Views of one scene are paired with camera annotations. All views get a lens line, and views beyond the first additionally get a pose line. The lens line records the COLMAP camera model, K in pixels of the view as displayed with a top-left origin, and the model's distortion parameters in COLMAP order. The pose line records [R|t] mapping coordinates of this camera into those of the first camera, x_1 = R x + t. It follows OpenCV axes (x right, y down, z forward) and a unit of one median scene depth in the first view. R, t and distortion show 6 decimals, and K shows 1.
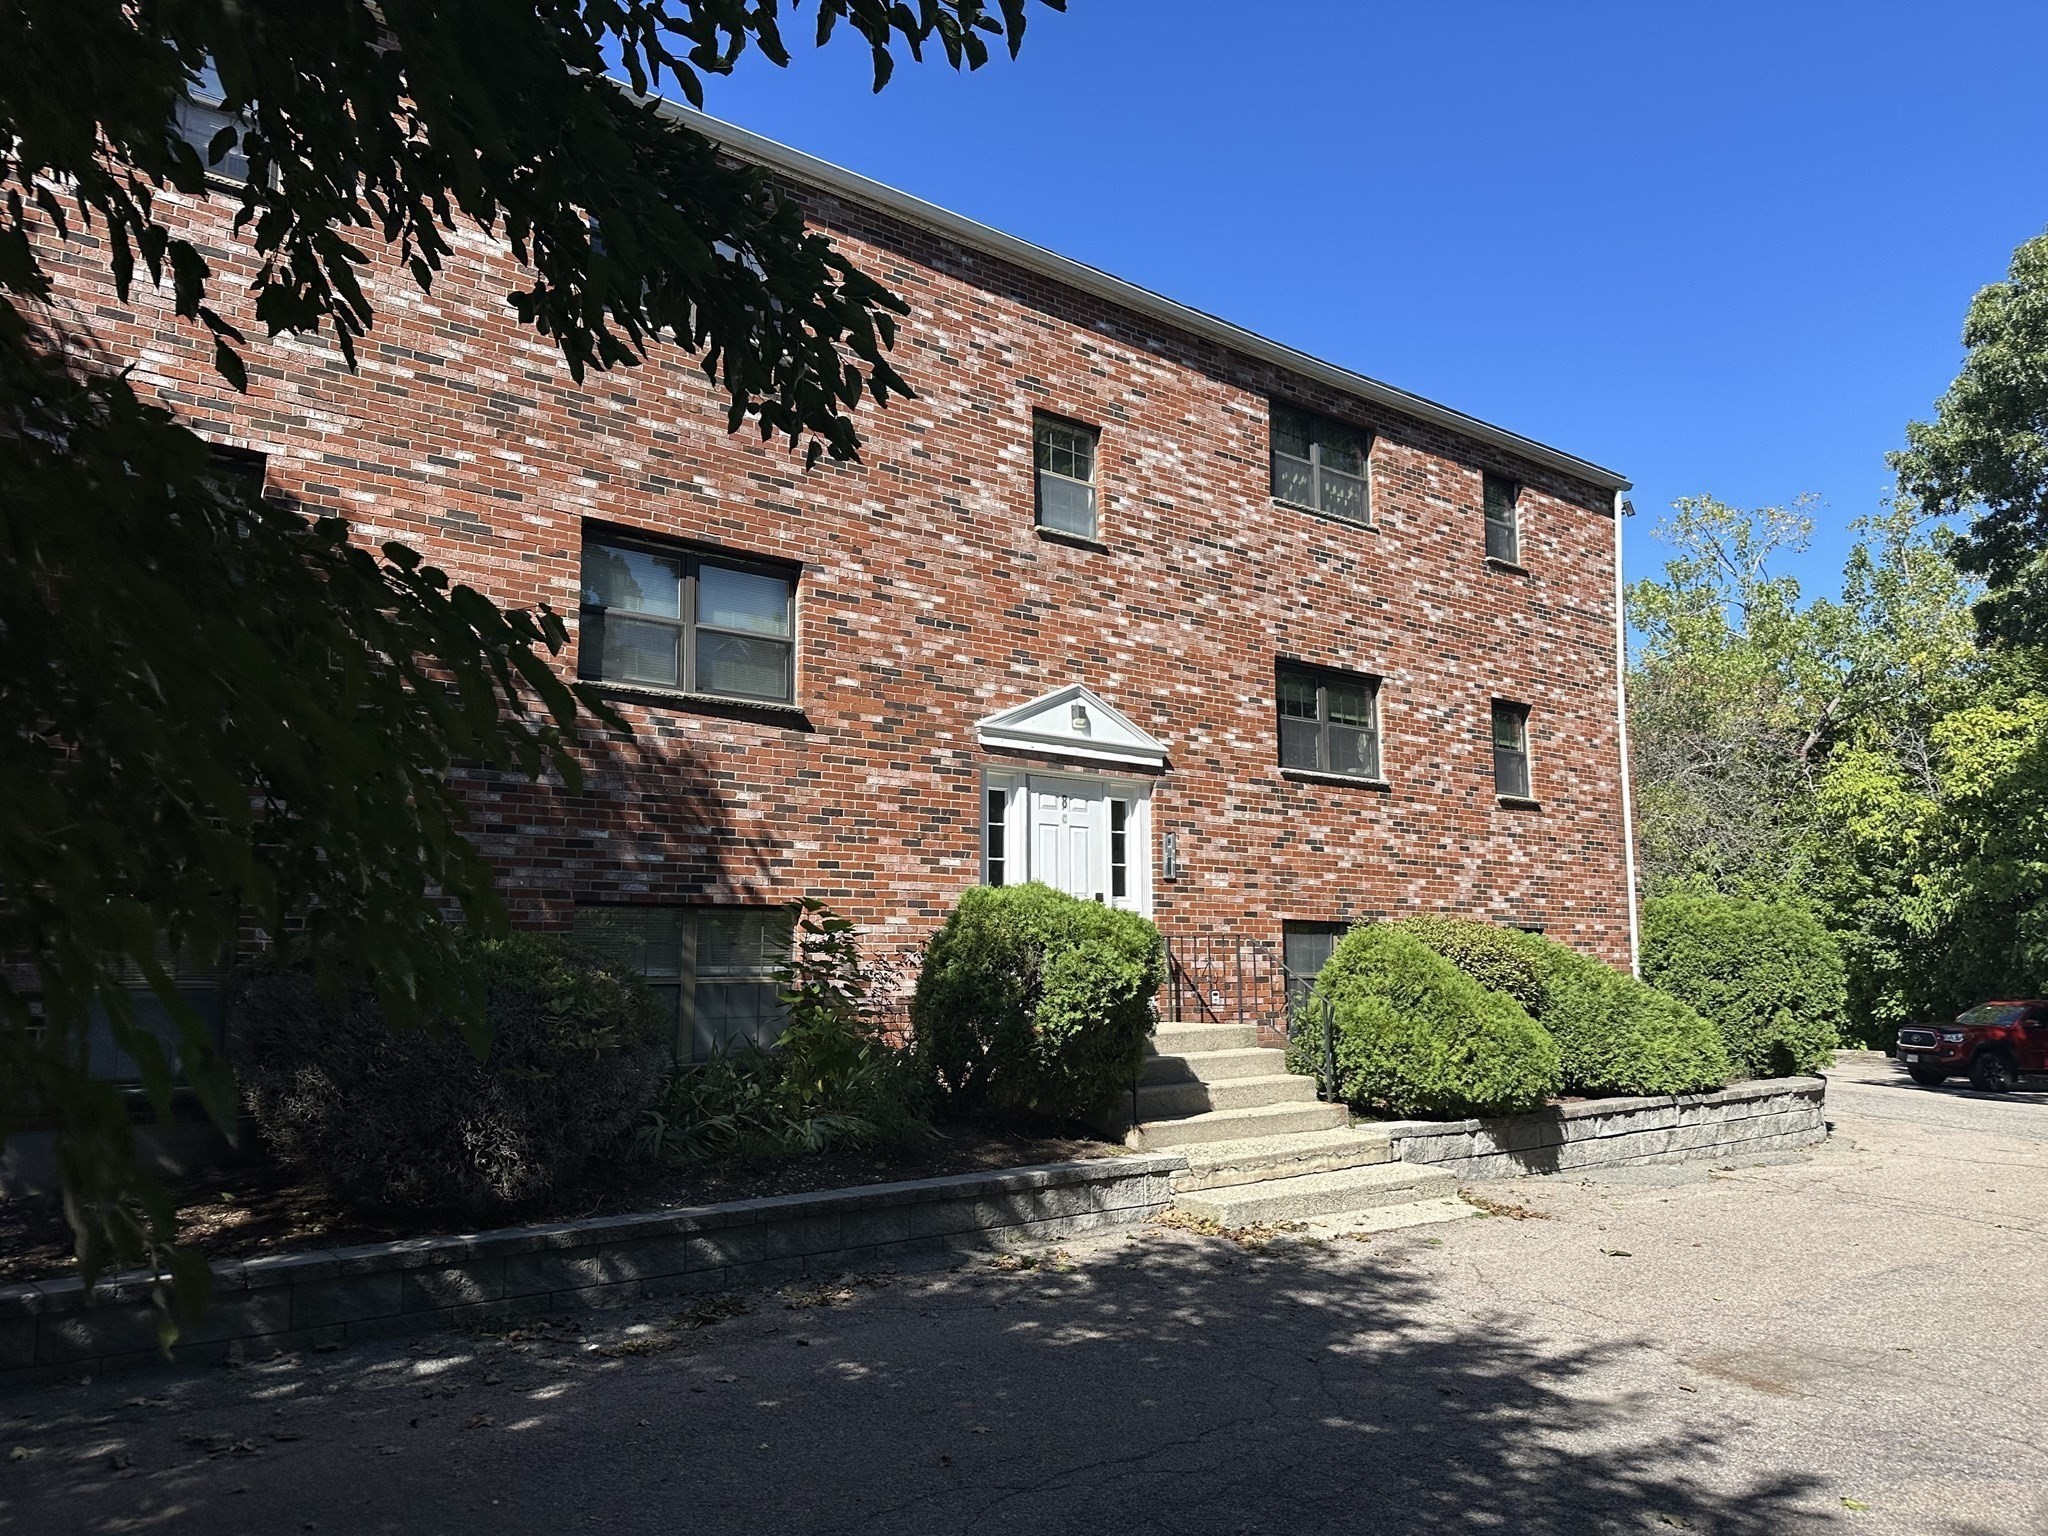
lens RADIAL K [[1461.3, 0, 1024.0], [0, 1461.3, 768.0], [0, 0, 1]] dist [0.171208, -0.274648]
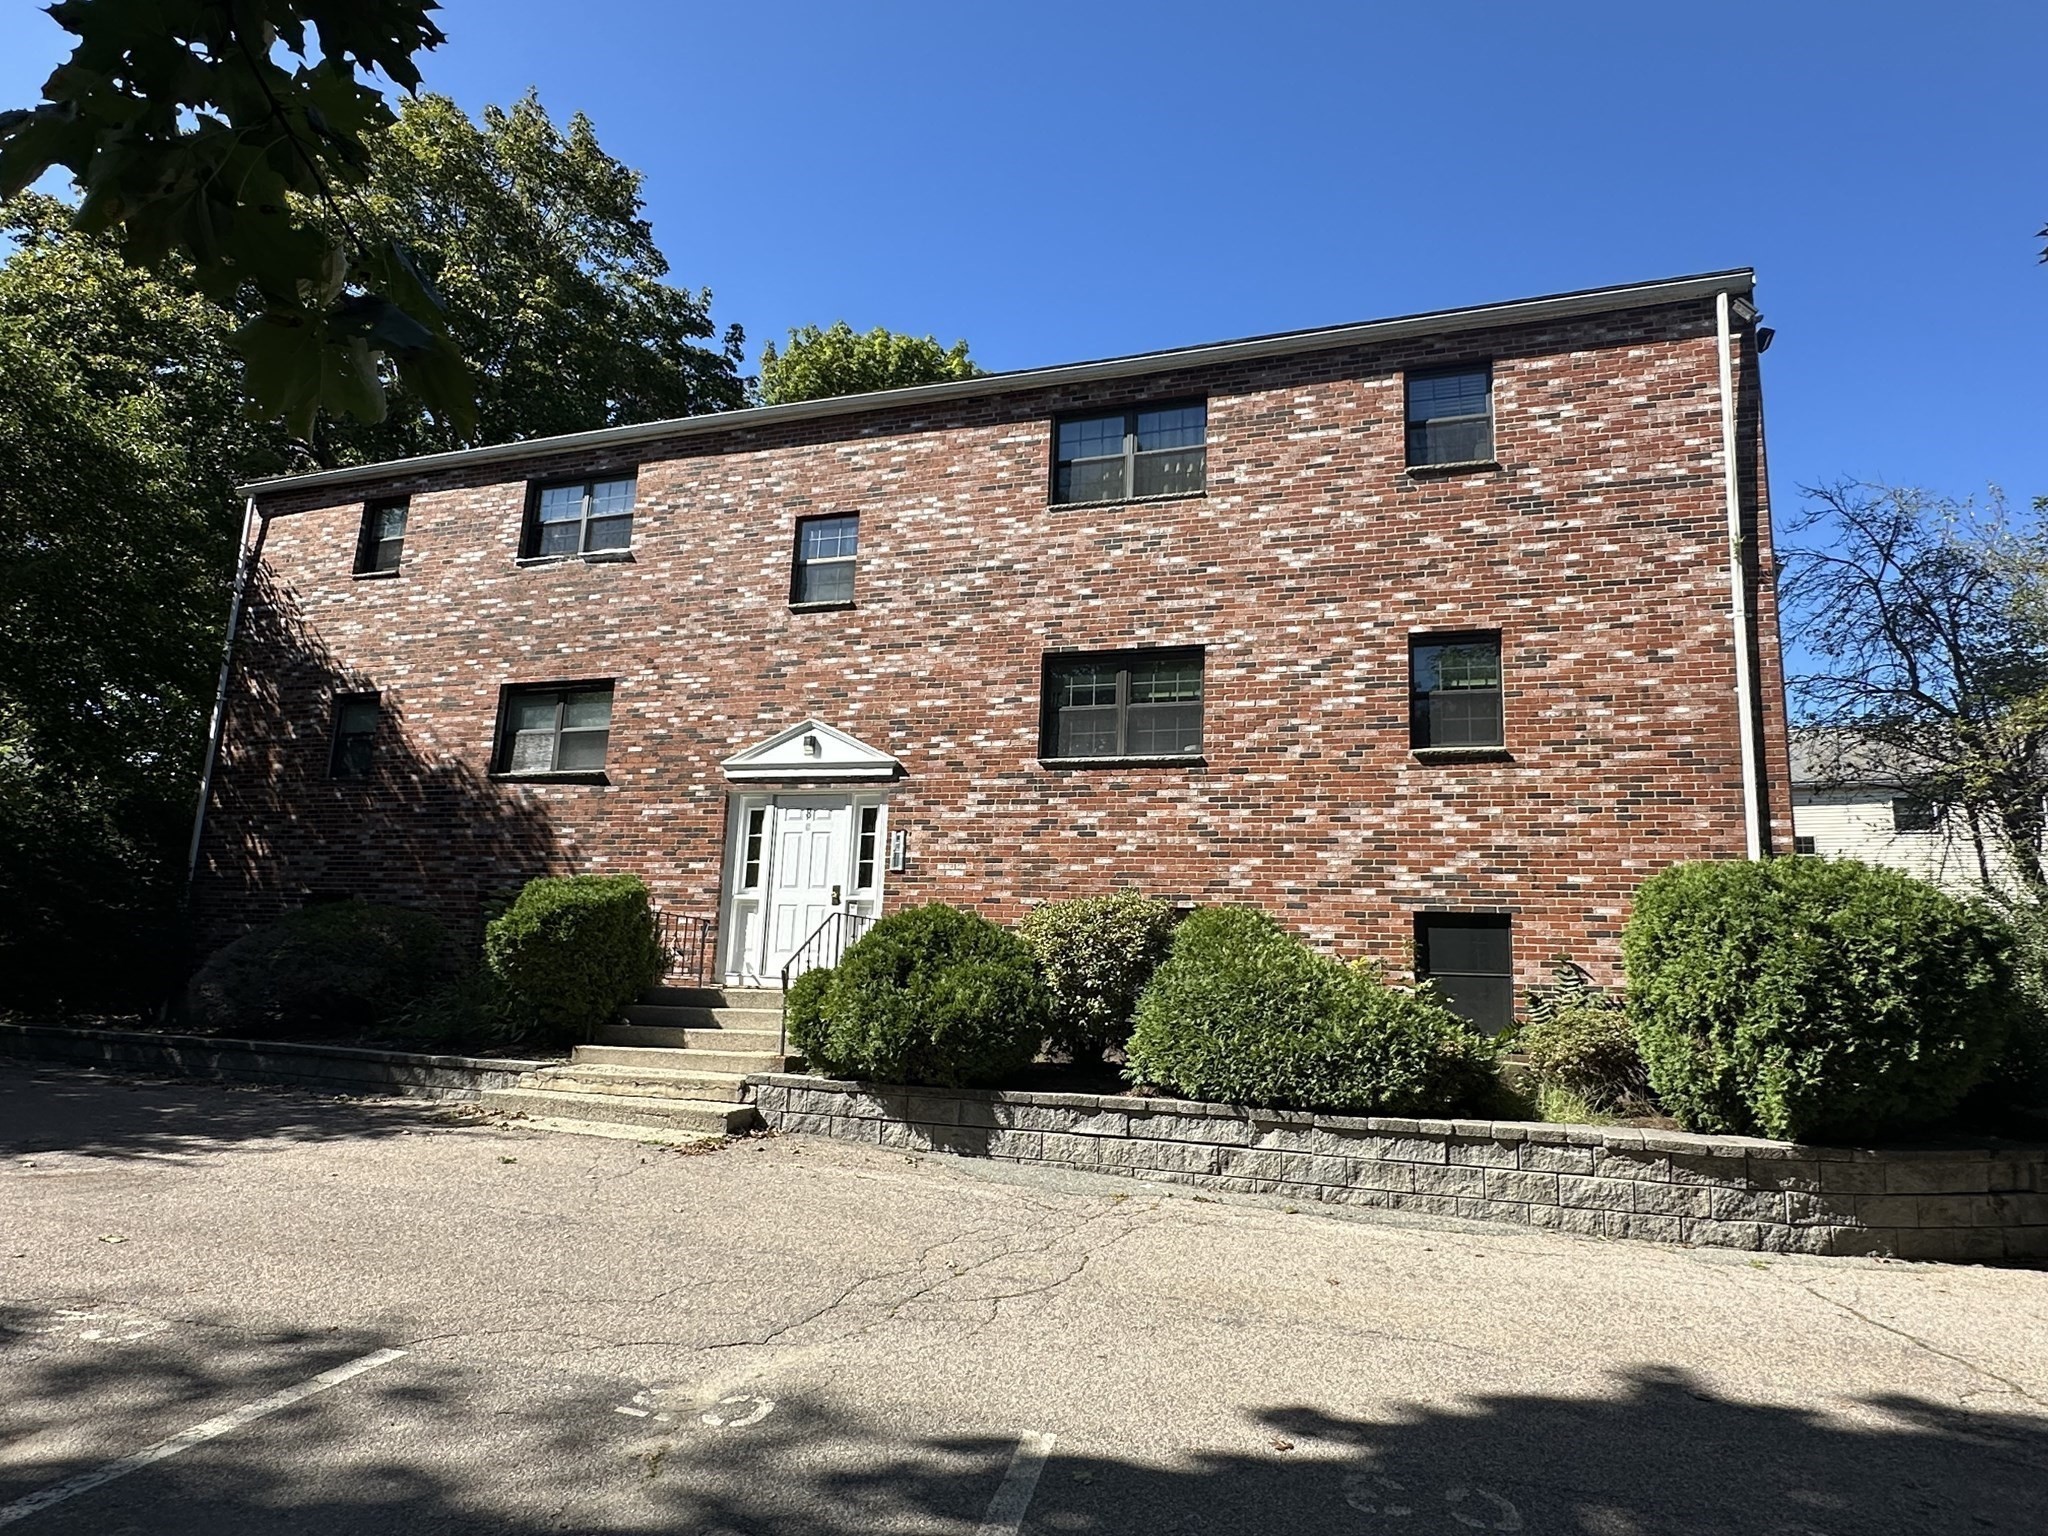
lens RADIAL K [[1220.1, 0, 1024.0], [0, 1220.1, 768.0], [0, 0, 1]] dist [-0.001589, 0.000308]
pose [[0.514613, -0.135816, -0.846597, 0.936575], [0.070297, 0.990734, -0.116208, 0.109881], [0.854536, 0.000289, 0.519392, 0.567939]]
